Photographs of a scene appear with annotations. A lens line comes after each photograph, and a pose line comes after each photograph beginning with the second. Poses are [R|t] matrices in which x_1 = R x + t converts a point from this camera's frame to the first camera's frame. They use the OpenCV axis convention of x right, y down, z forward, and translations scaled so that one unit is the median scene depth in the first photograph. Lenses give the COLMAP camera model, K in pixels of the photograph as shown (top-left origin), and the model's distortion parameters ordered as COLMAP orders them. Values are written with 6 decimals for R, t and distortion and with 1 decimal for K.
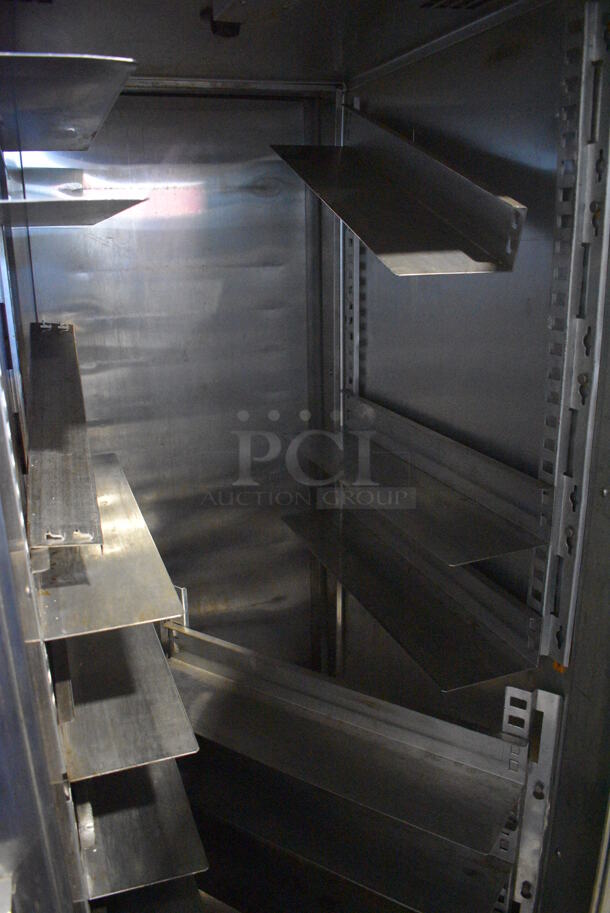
lens RADIAL K [[736.7, 0, 306.2], [0, 736.7, 458.3], [0, 0, 1]] dist [-0.092278, 0.011076]
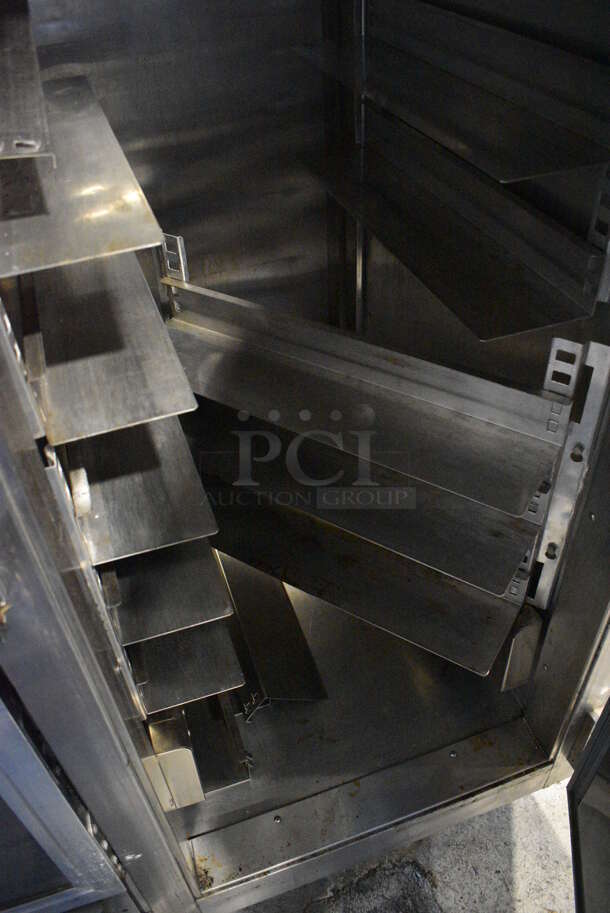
lens RADIAL K [[736.7, 0, 302.5], [0, 736.7, 456.1], [0, 0, 1]] dist [-0.092278, 0.011076]
pose [[0.999370, -0.009864, -0.034079, 0.005835], [0.023022, 0.911167, 0.411395, 0.080269], [0.026993, -0.411920, 0.910820, 0.147480]]
